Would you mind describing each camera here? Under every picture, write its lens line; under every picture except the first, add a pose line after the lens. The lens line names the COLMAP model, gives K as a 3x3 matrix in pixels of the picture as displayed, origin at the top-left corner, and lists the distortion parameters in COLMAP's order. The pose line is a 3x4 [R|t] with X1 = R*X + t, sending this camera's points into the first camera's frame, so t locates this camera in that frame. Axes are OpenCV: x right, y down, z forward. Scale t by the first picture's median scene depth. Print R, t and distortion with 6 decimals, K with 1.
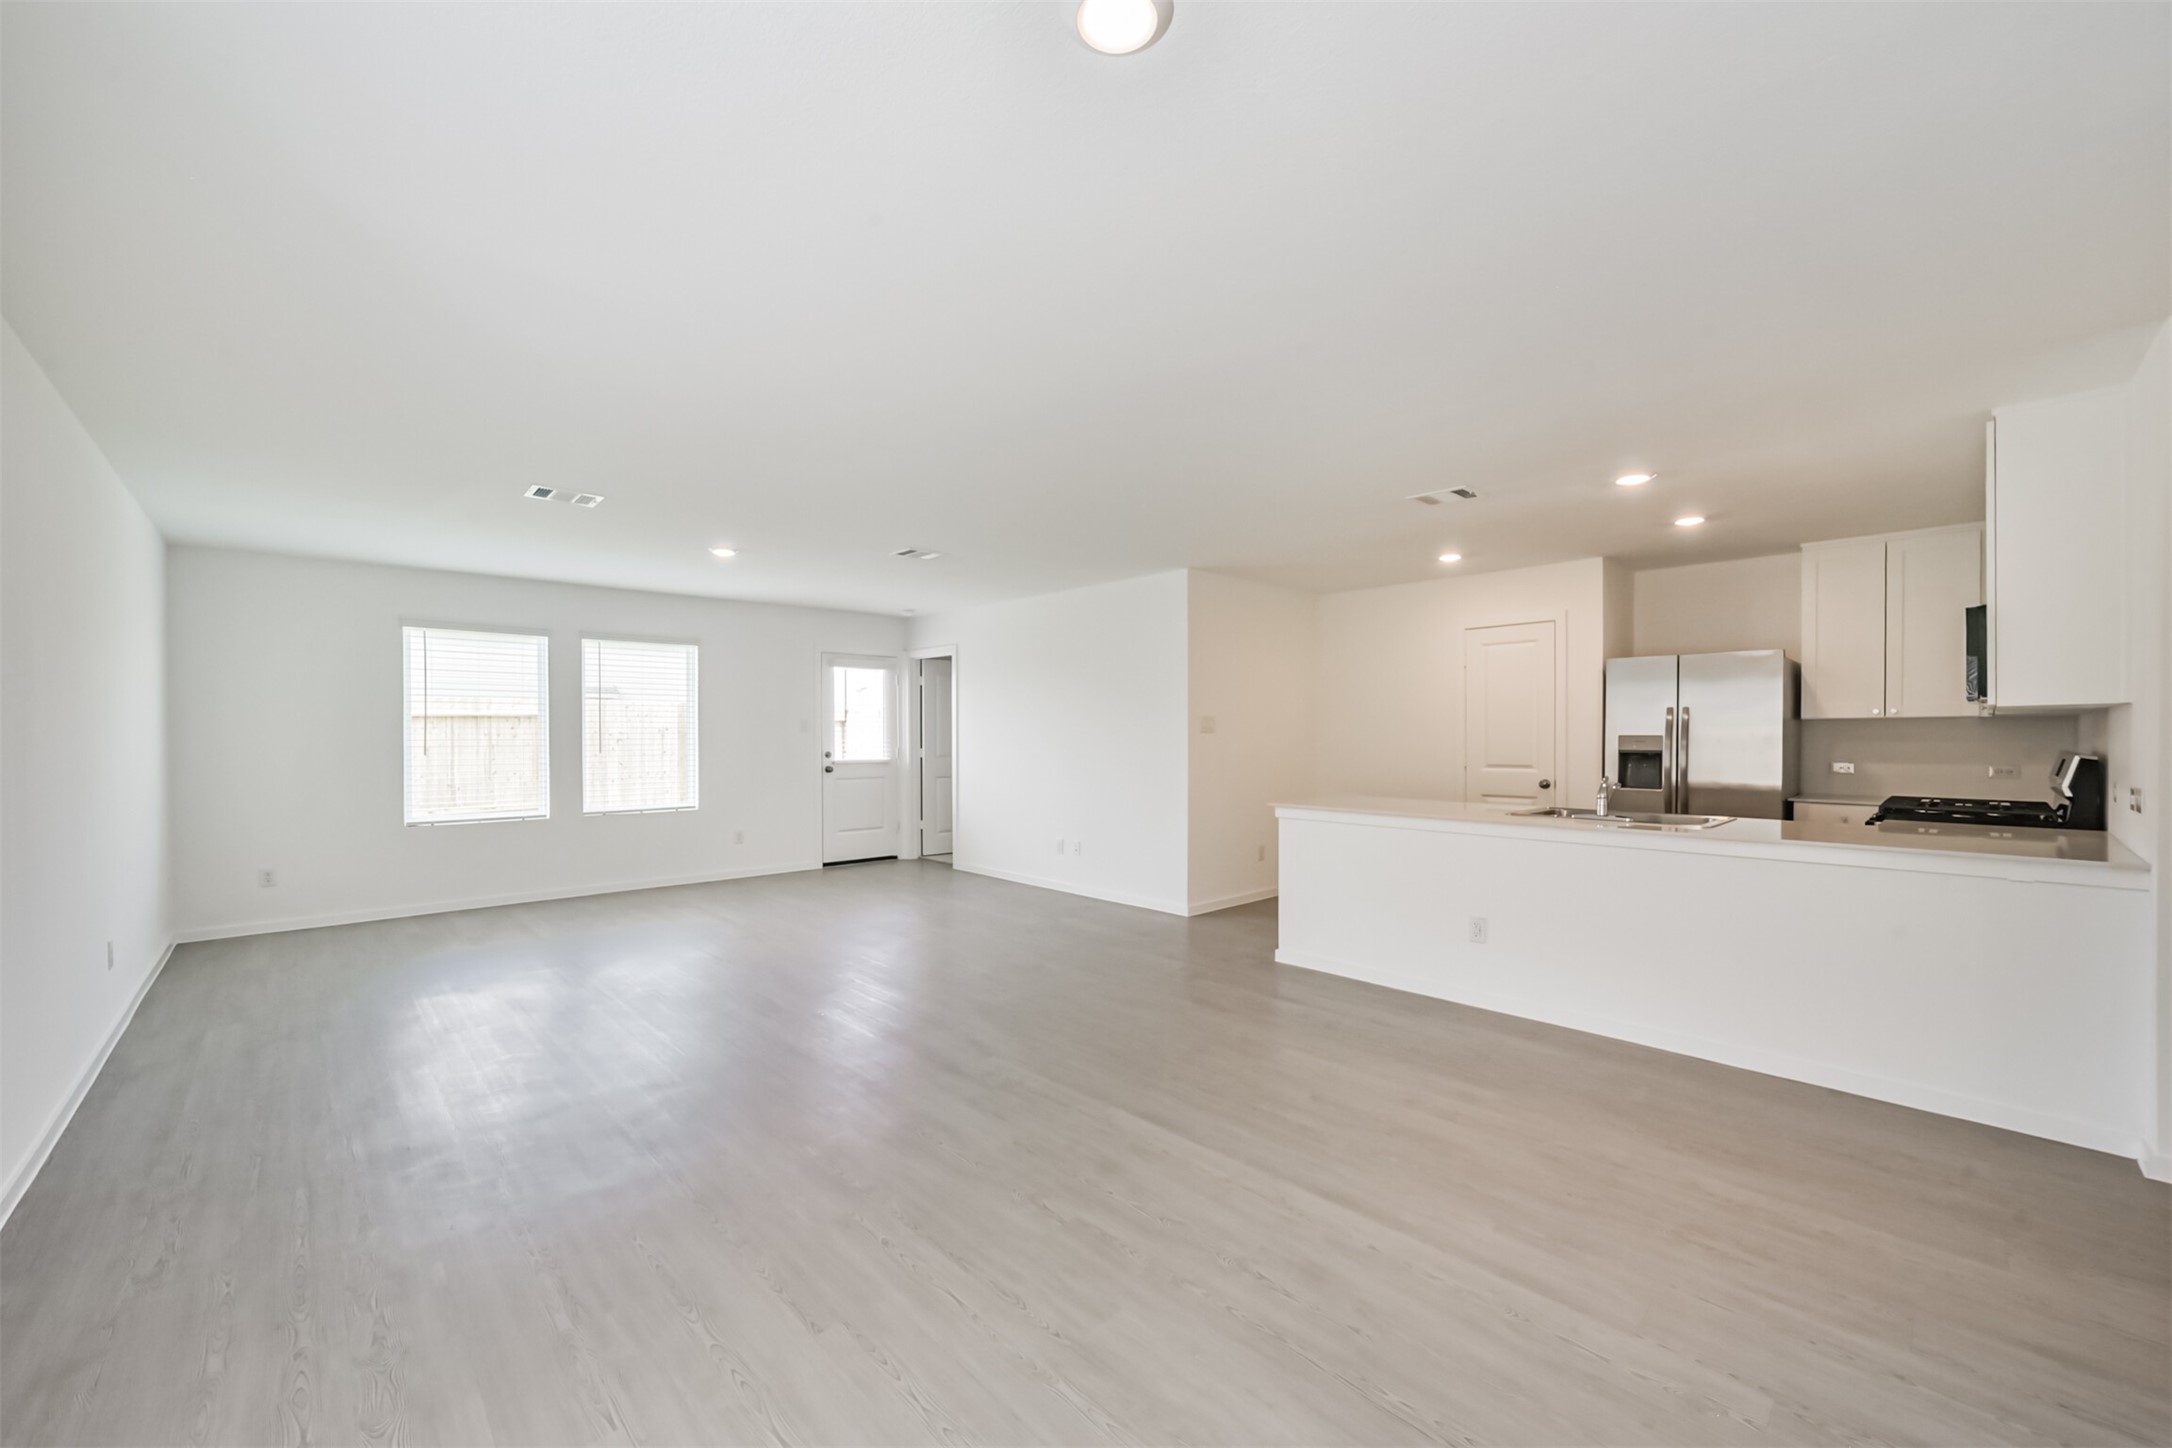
lens RADIAL K [[849.9, 0, 1084.9], [0, 849.9, 742.3], [0, 0, 1]] dist [-0.005064, -0.000085]
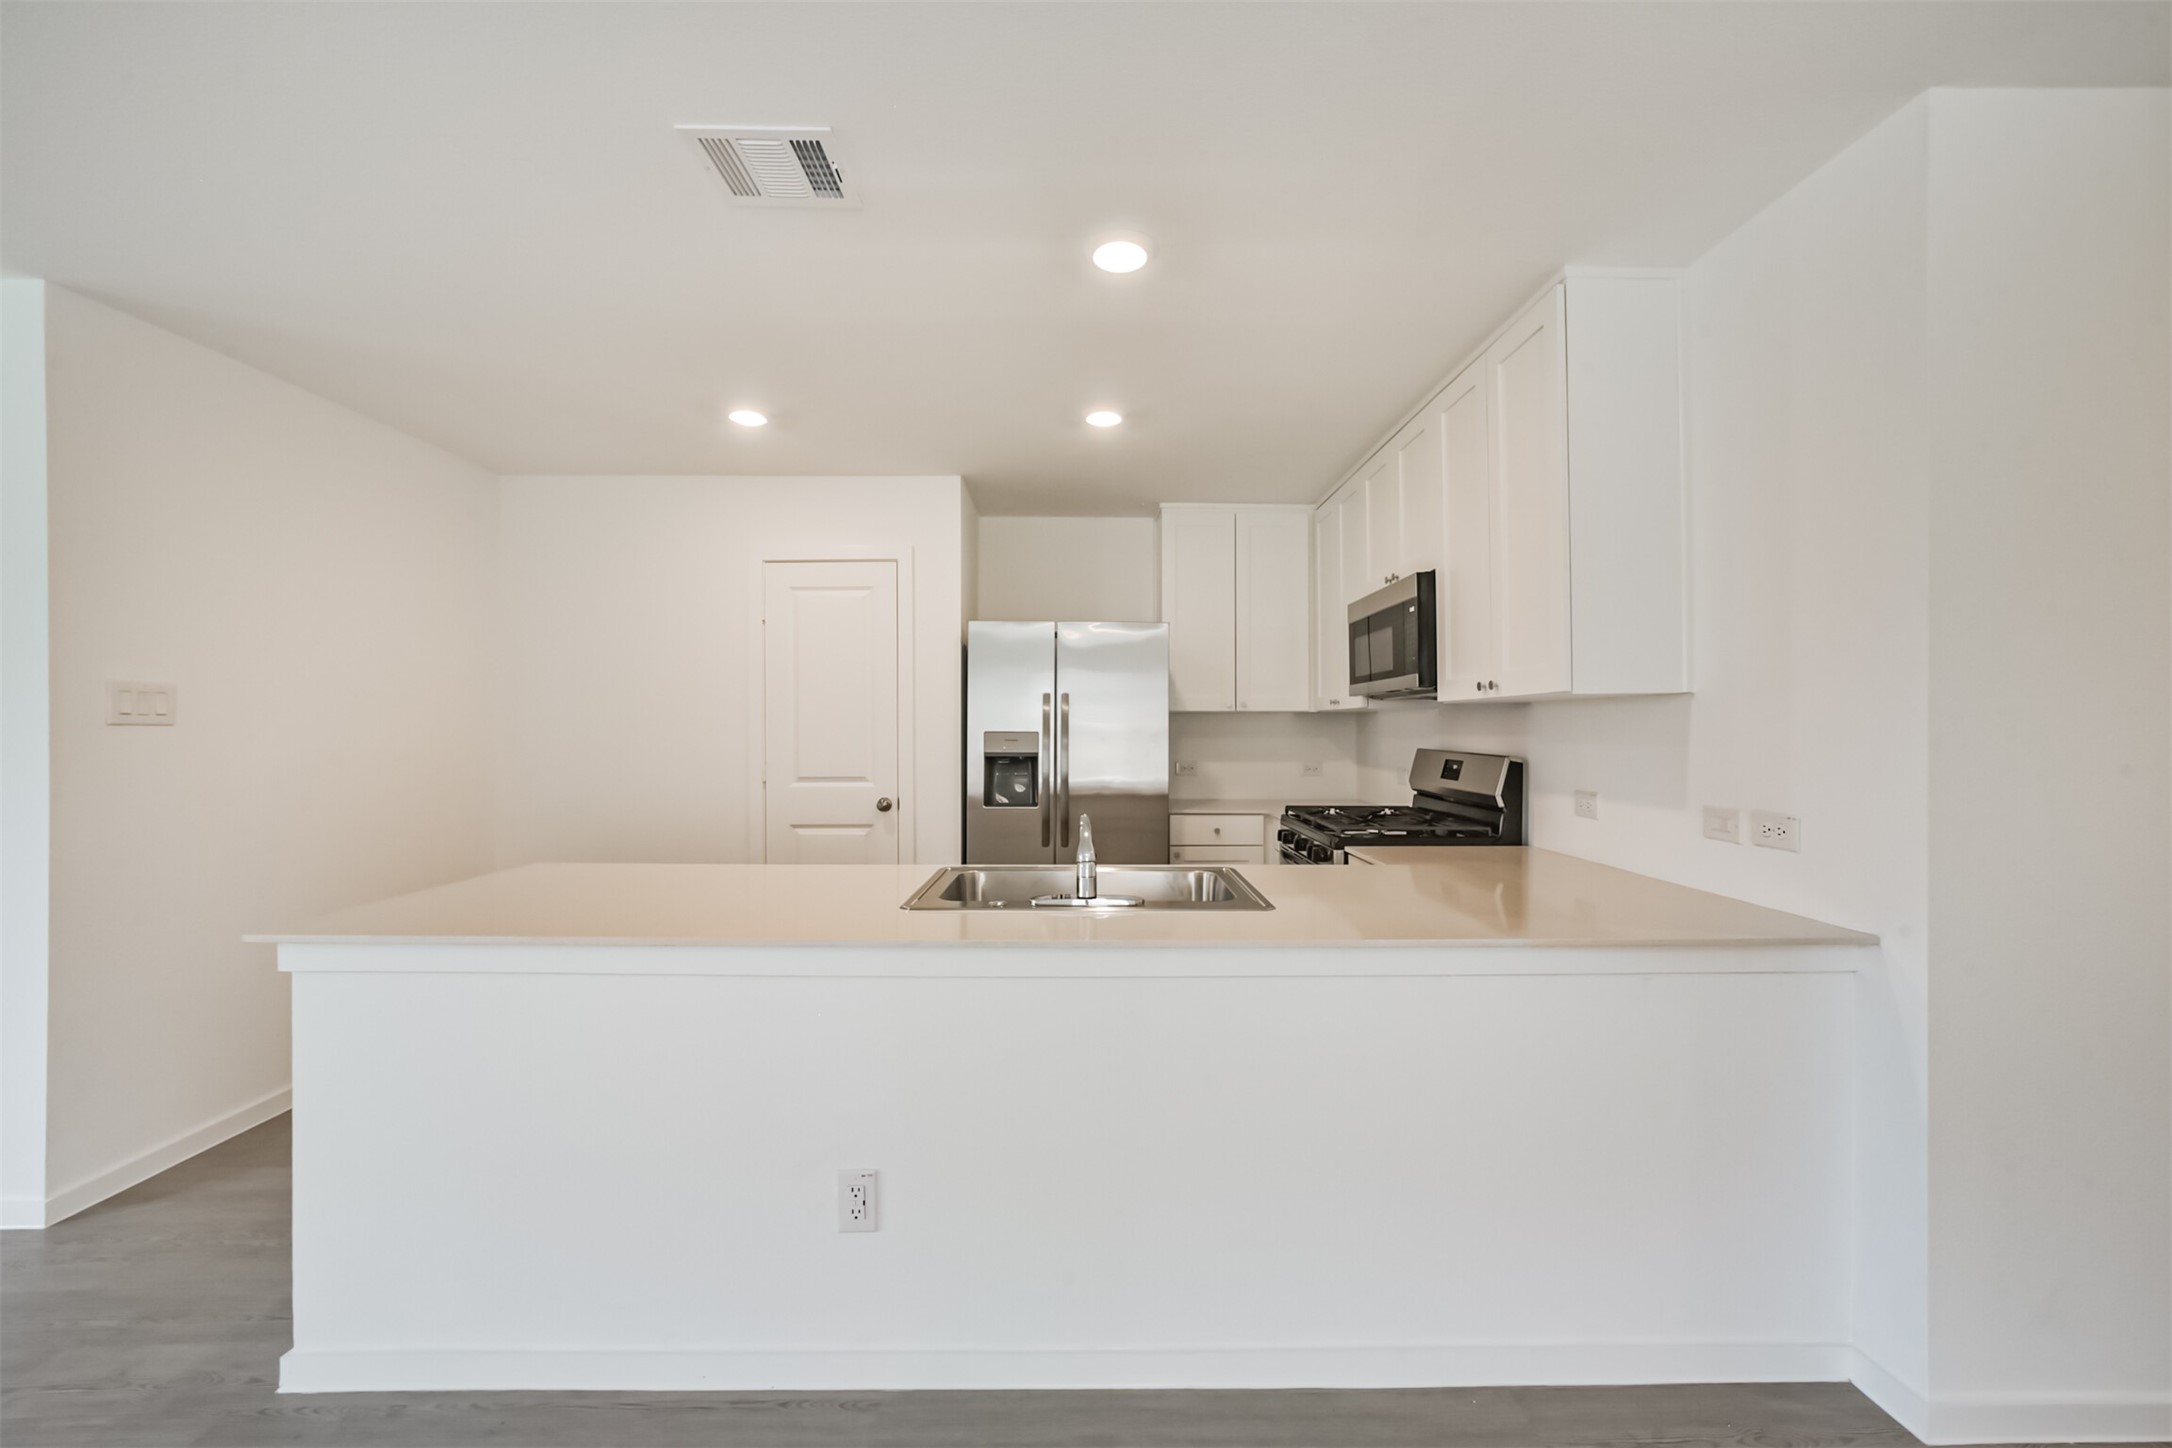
lens RADIAL K [[849.9, 0, 1099.2], [0, 849.9, 722.5], [0, 0, 1]] dist [-0.005064, -0.000085]
pose [[0.662658, 0.005784, 0.748900, 0.171747], [0.004777, 0.999917, -0.011949, -0.007058], [-0.748907, 0.011496, 0.662575, 0.478399]]
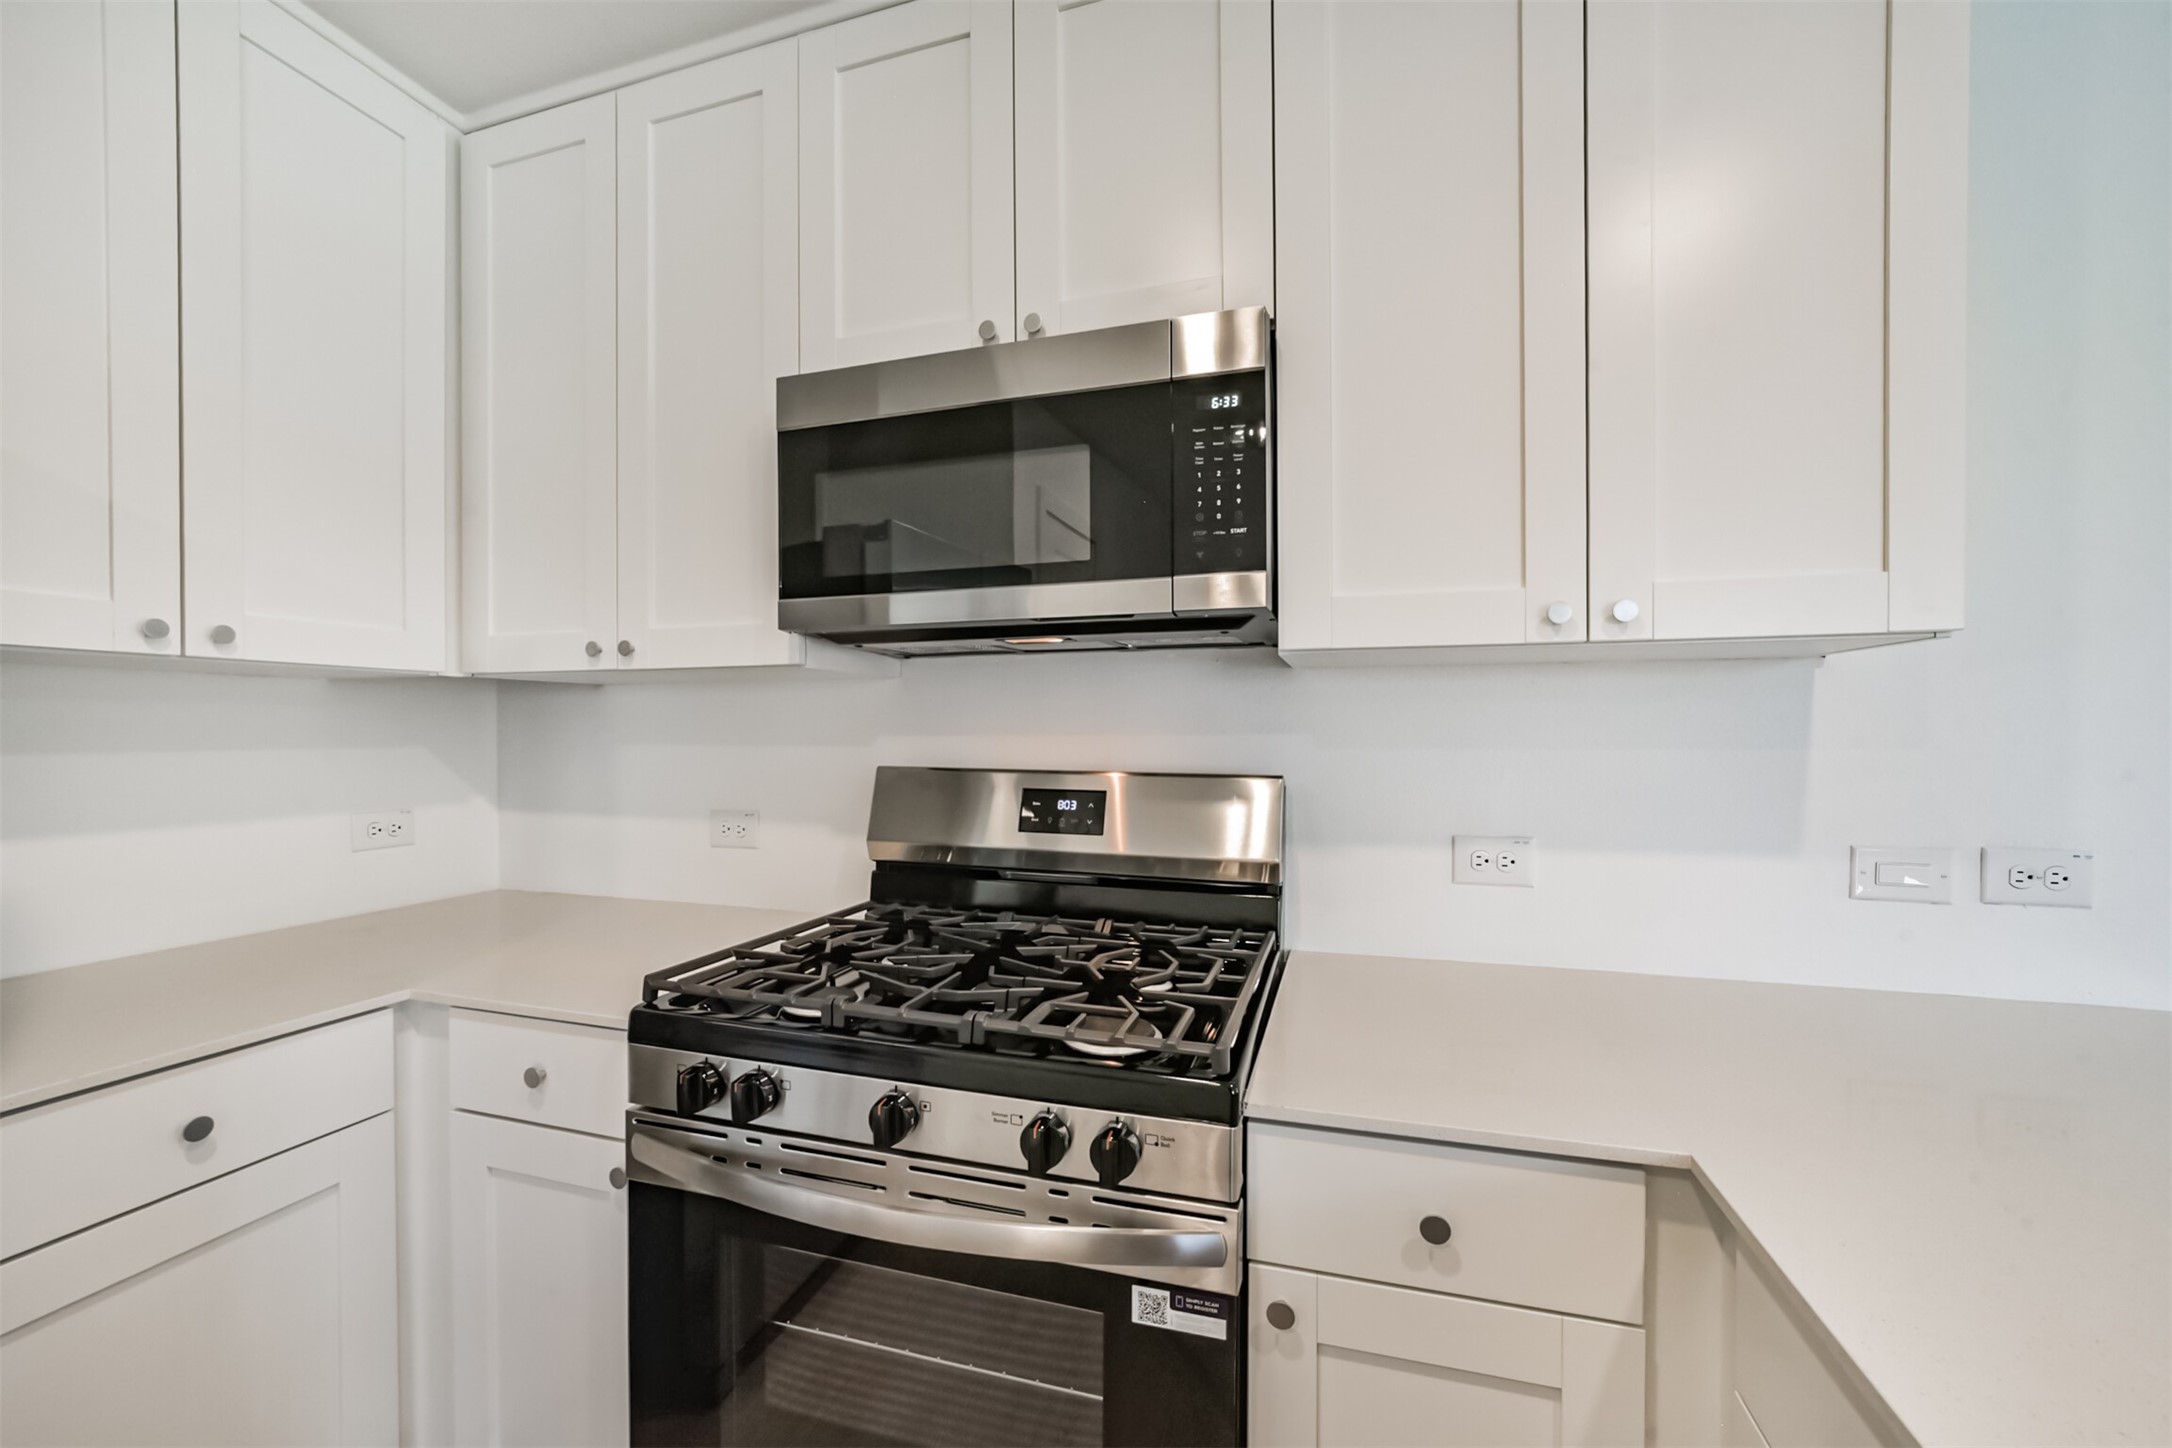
lens RADIAL K [[849.9, 0, 1083.3], [0, 849.9, 731.7], [0, 0, 1]] dist [-0.005064, -0.000085]
pose [[-0.502362, -0.005126, 0.864642, 0.544199], [0.005732, 0.999941, 0.009258, -0.006991], [-0.864639, 0.009607, -0.502303, 0.819648]]
